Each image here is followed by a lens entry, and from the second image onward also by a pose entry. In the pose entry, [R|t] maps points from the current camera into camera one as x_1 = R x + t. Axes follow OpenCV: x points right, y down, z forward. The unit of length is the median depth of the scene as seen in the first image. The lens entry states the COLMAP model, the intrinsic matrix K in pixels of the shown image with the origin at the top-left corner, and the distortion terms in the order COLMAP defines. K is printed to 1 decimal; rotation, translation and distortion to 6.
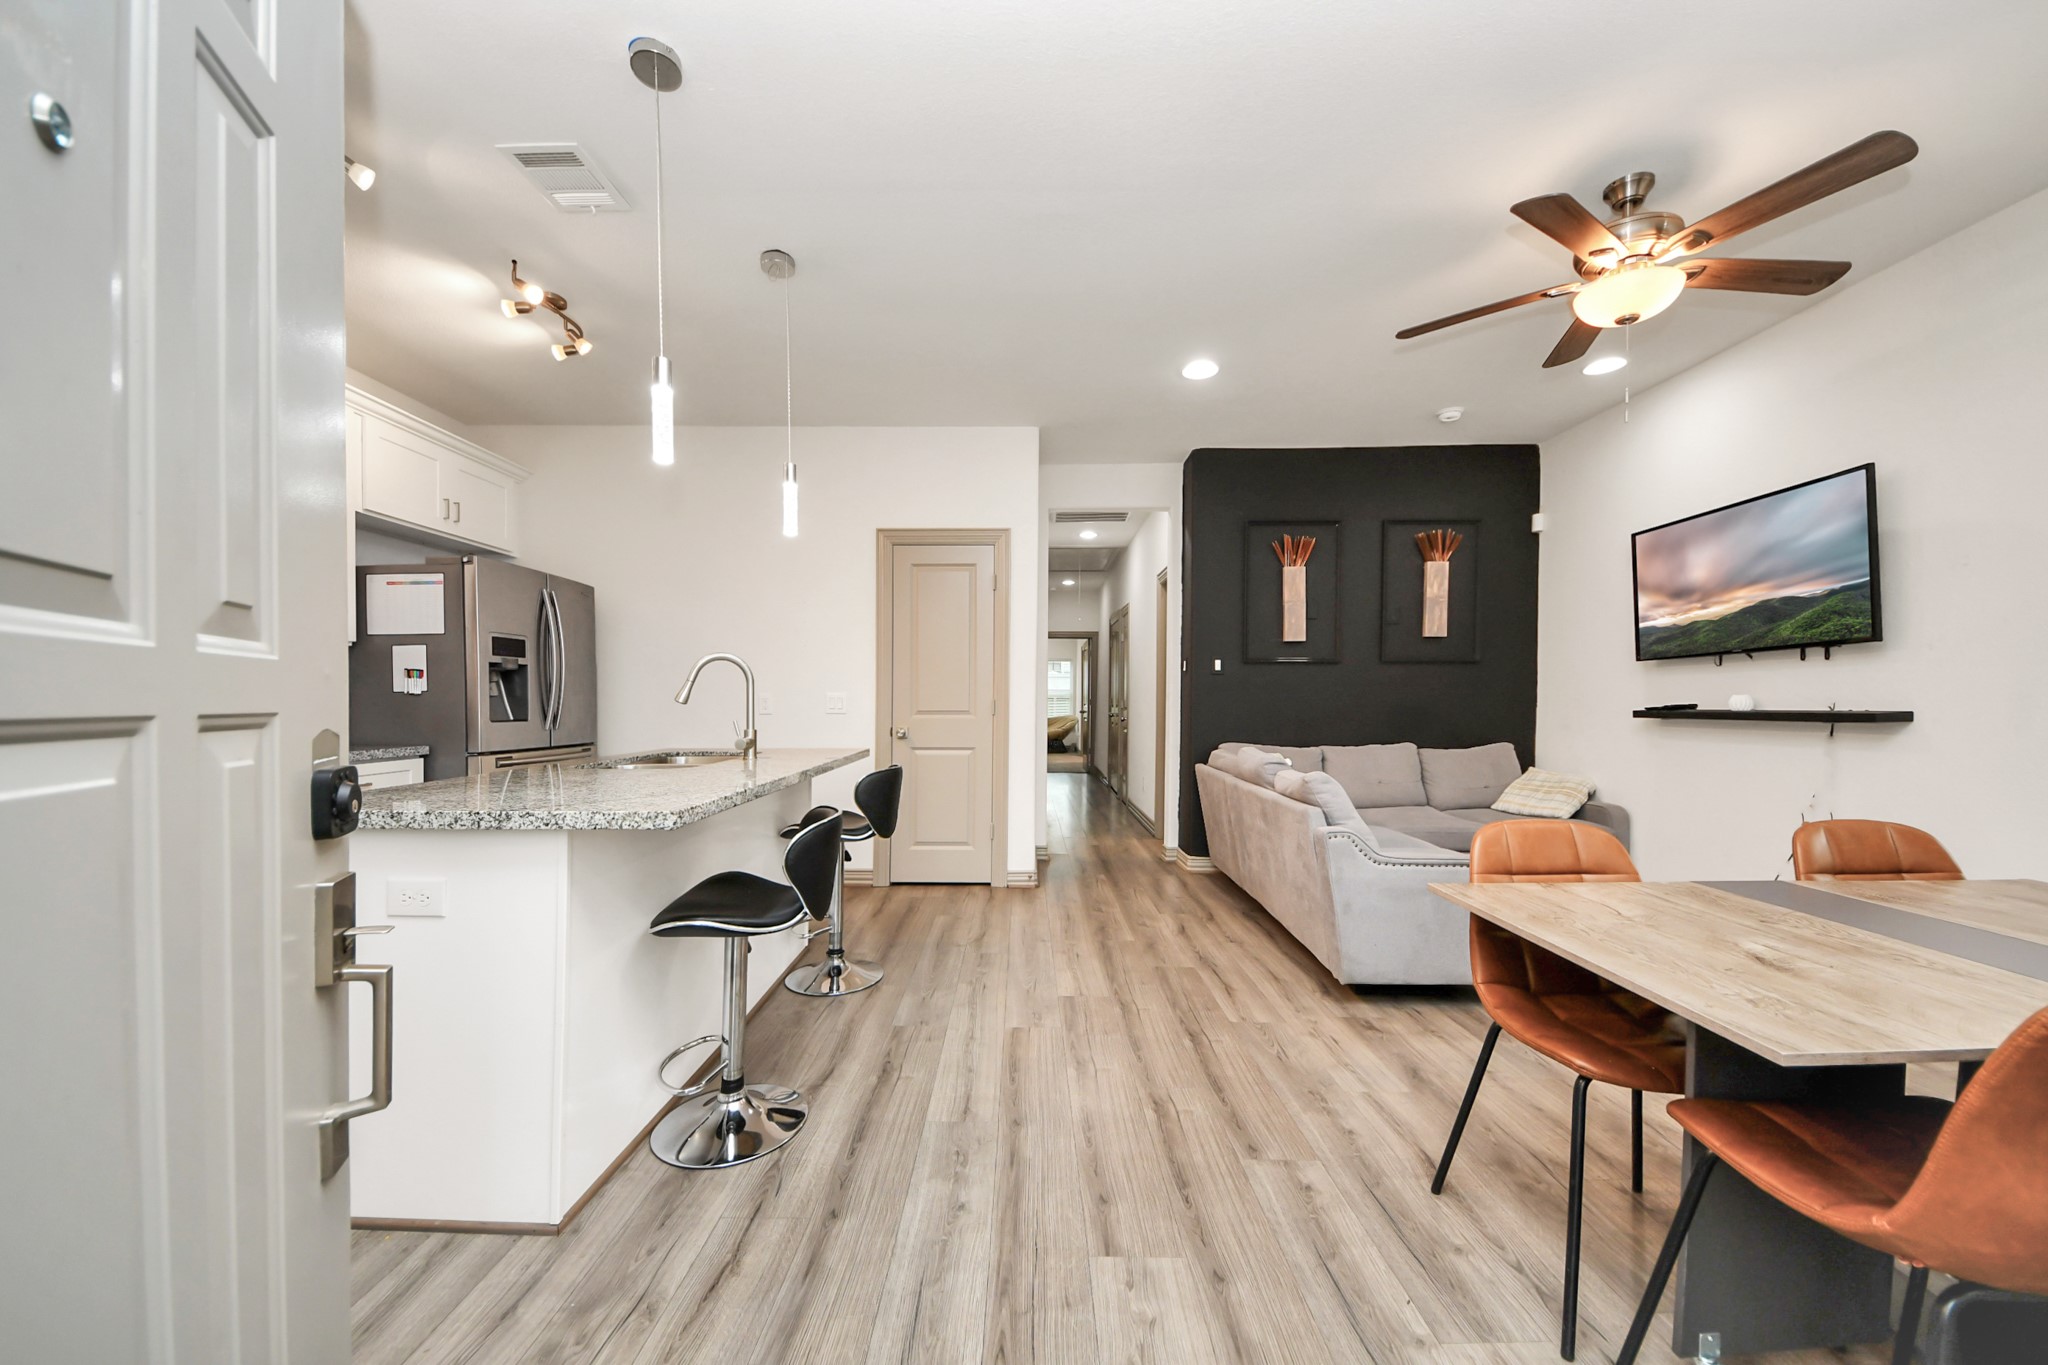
lens RADIAL K [[724.3, 0, 1020.5], [0, 724.3, 708.8], [0, 0, 1]] dist [0.002188, -0.013812]
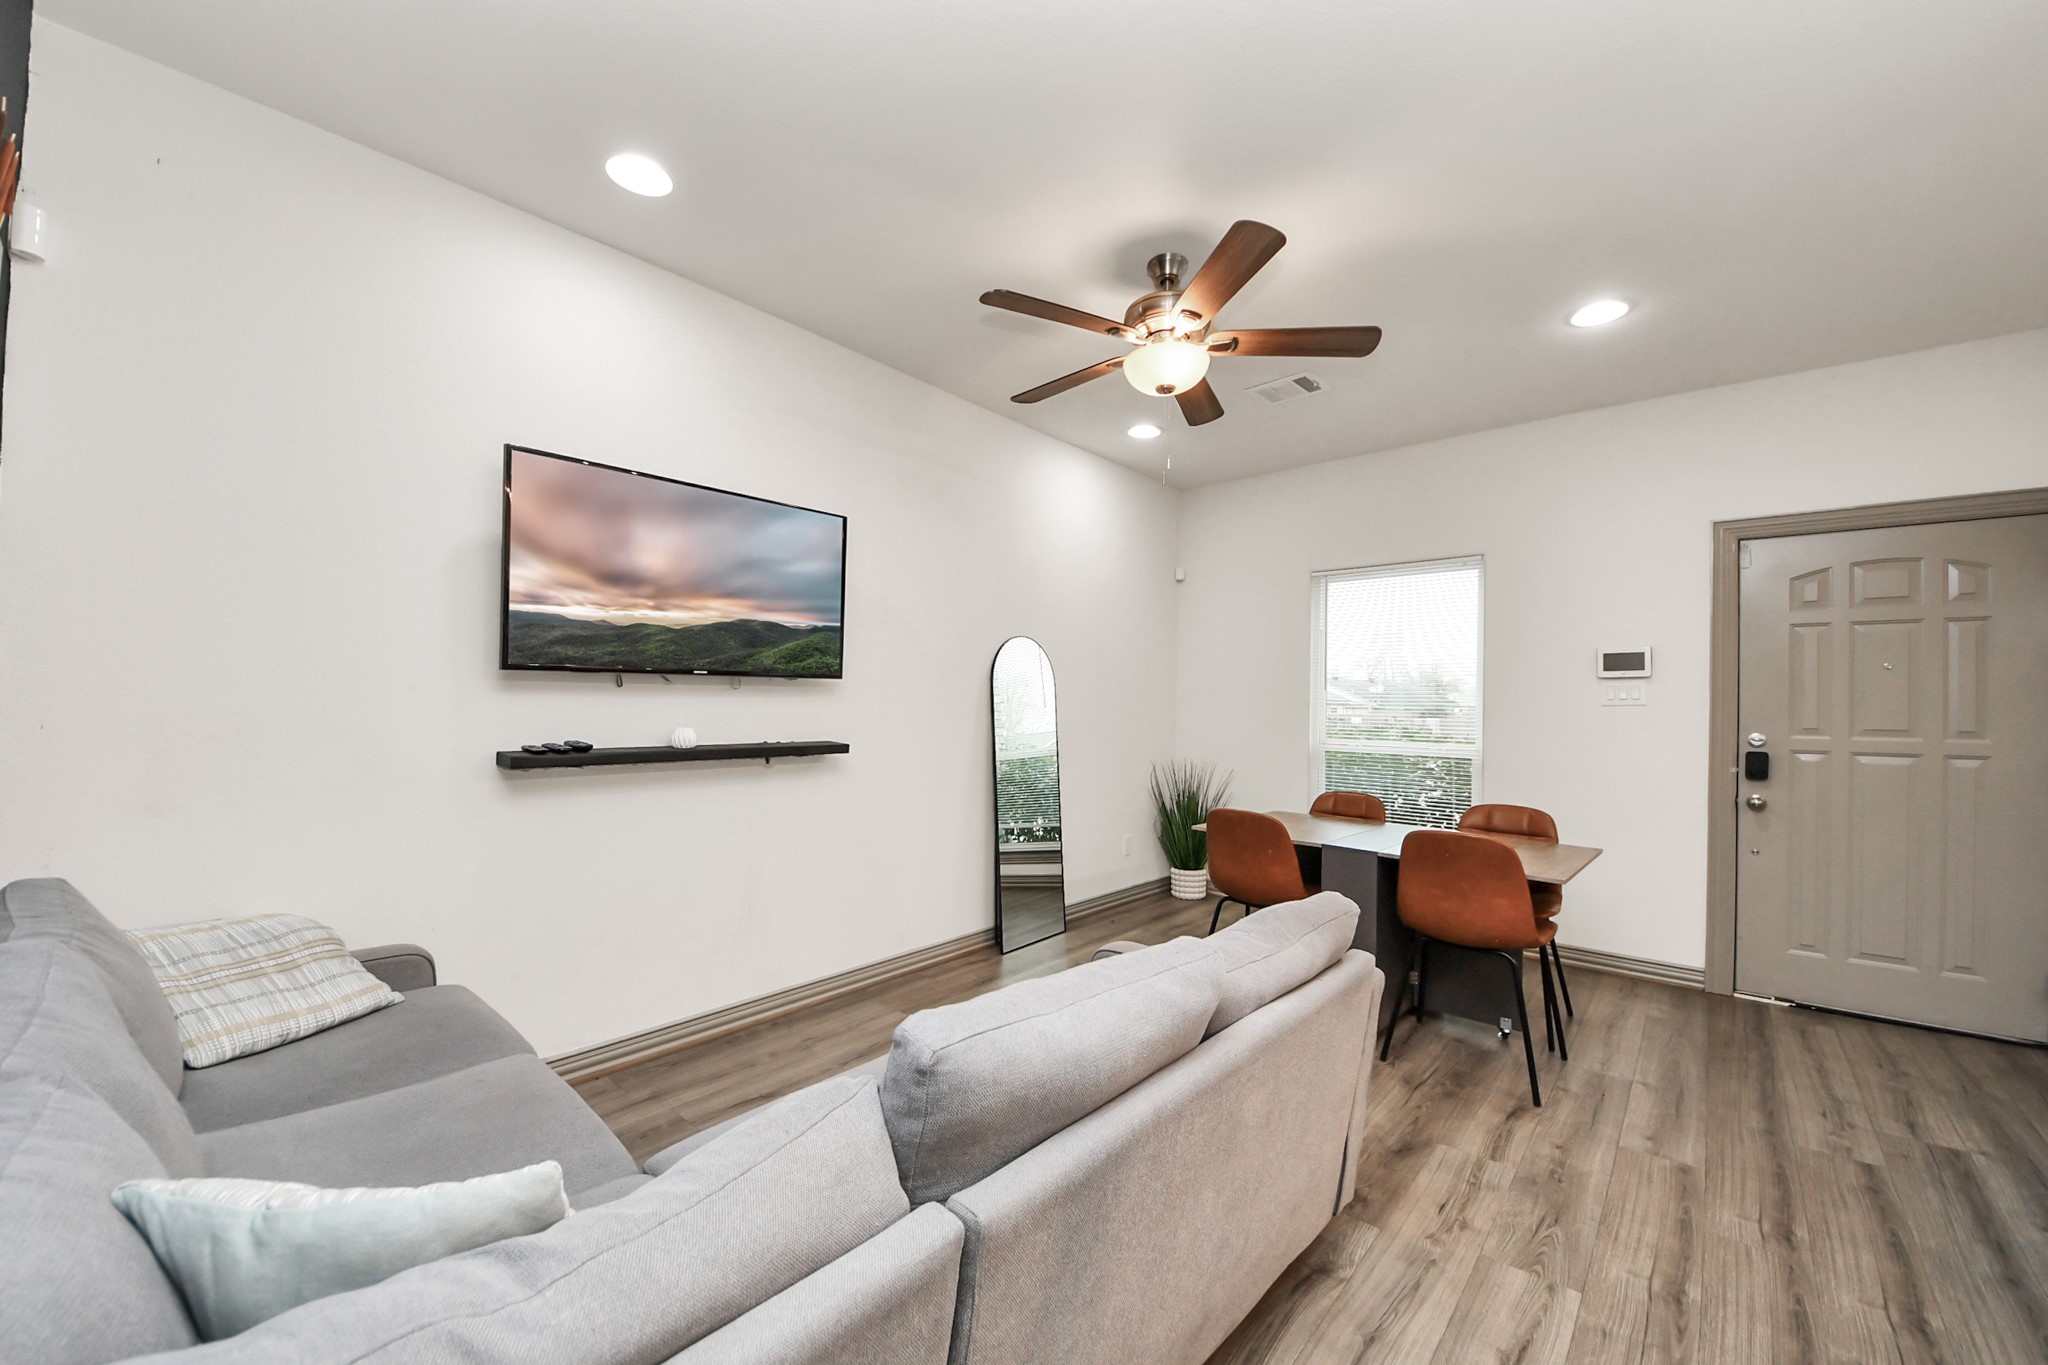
lens RADIAL K [[738.6, 0, 998.3], [0, 738.6, 699.4], [0, 0, 1]] dist [0.024665, -0.019525]
pose [[-0.722991, 0.002179, 0.690854, 0.166996], [-0.010061, 0.999856, -0.013682, -0.039543], [-0.690784, -0.016842, -0.722865, 1.288676]]
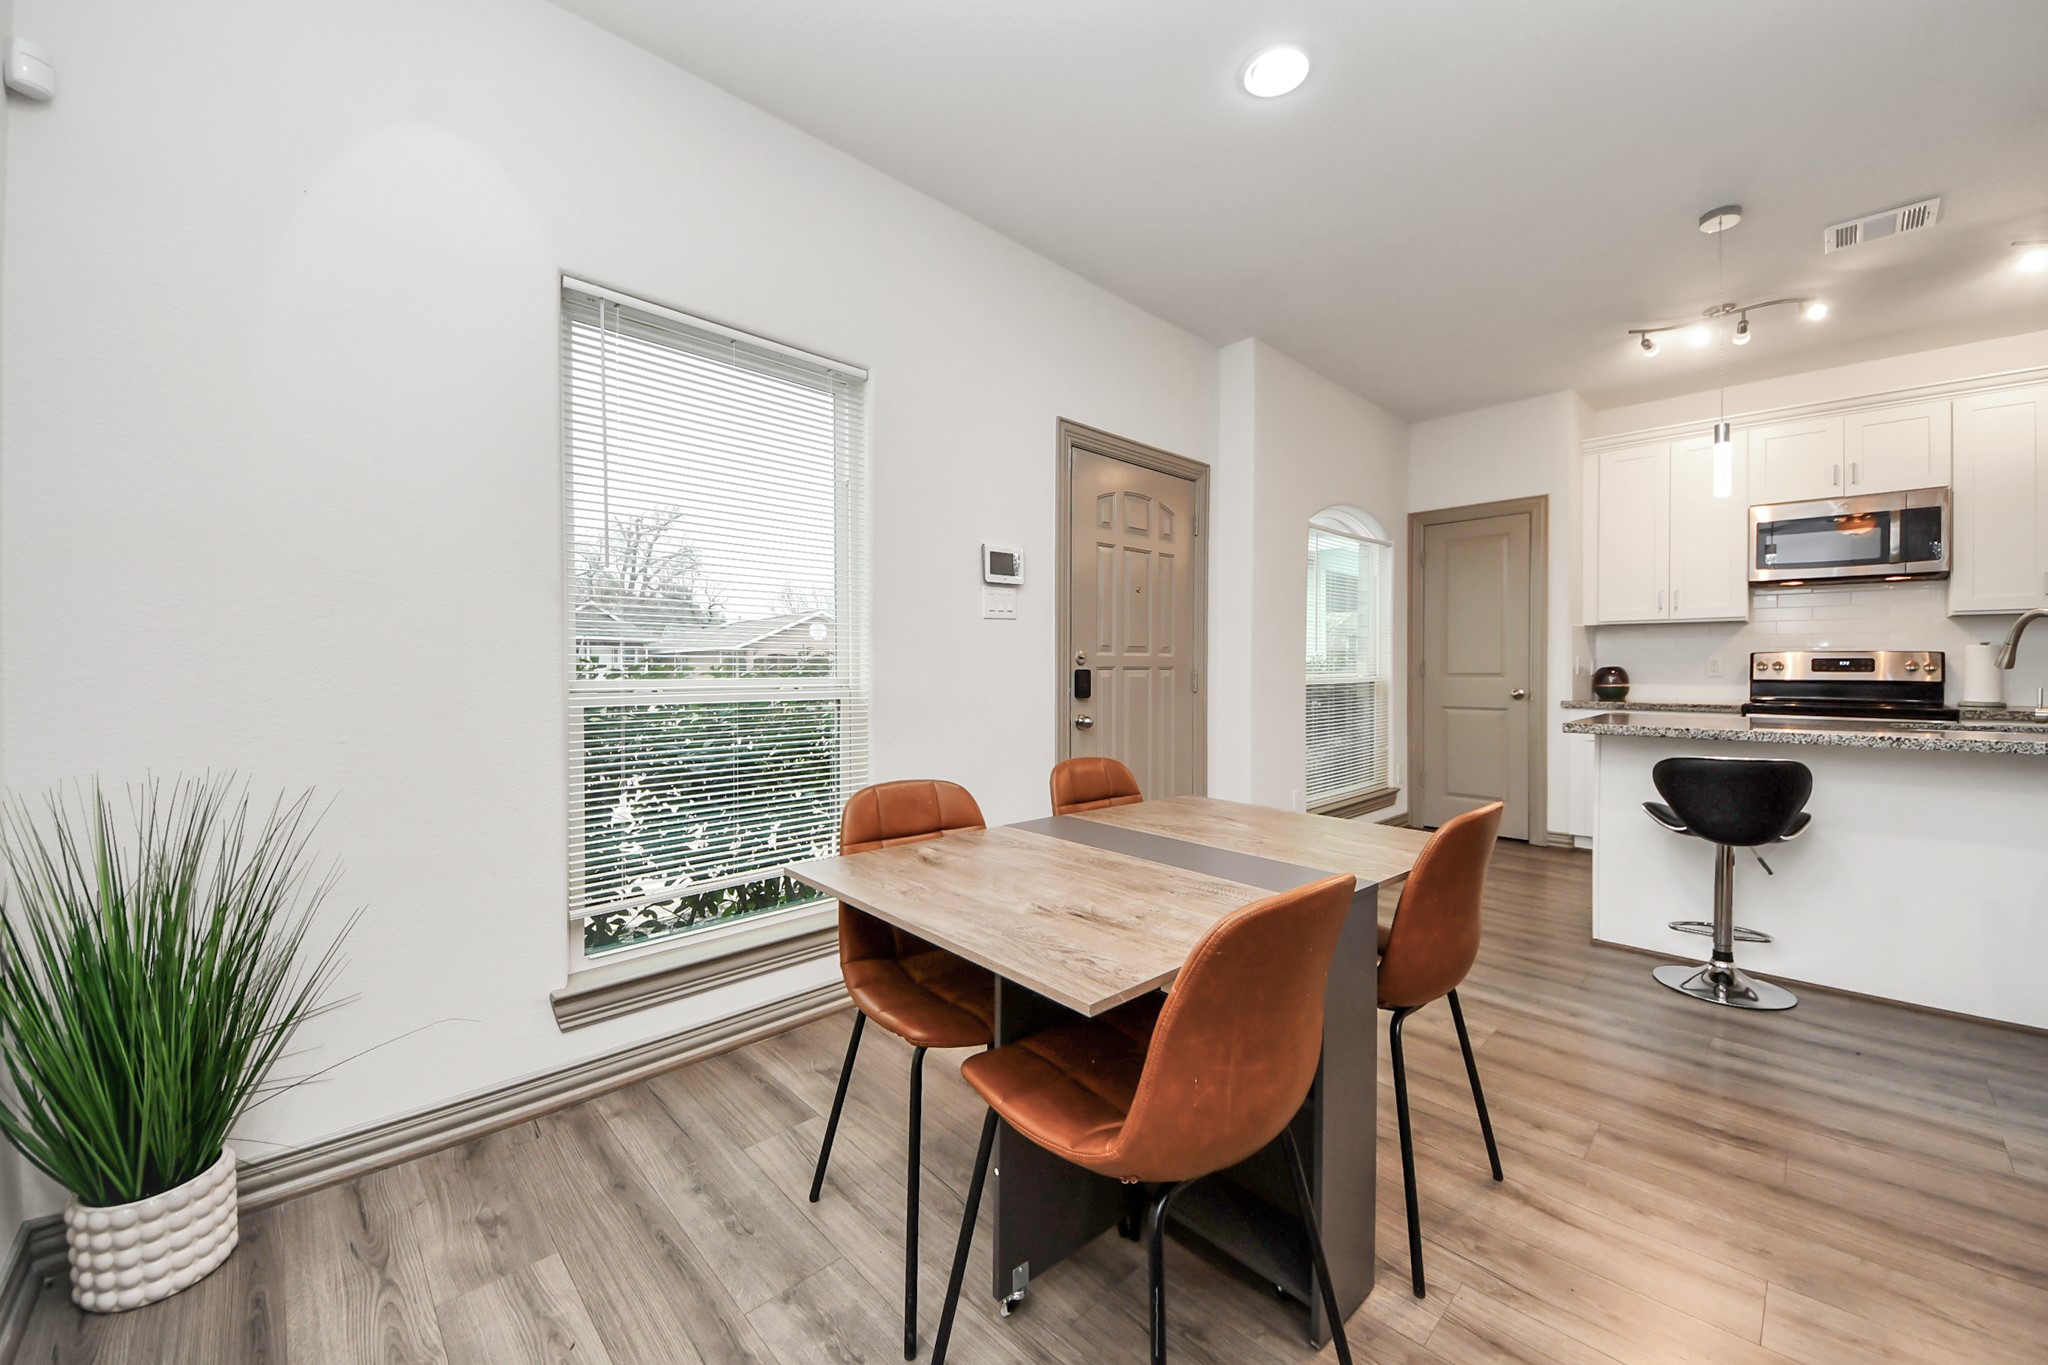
lens RADIAL K [[773.2, 0, 1020.4], [0, 773.2, 683.3], [0, 0, 1]] dist [-0.000566, -0.013712]
pose [[-0.721773, 0.015946, -0.691947, 0.825818], [-0.002831, 0.999658, 0.025990, -0.004955], [0.692124, 0.020718, -0.721481, 0.579266]]
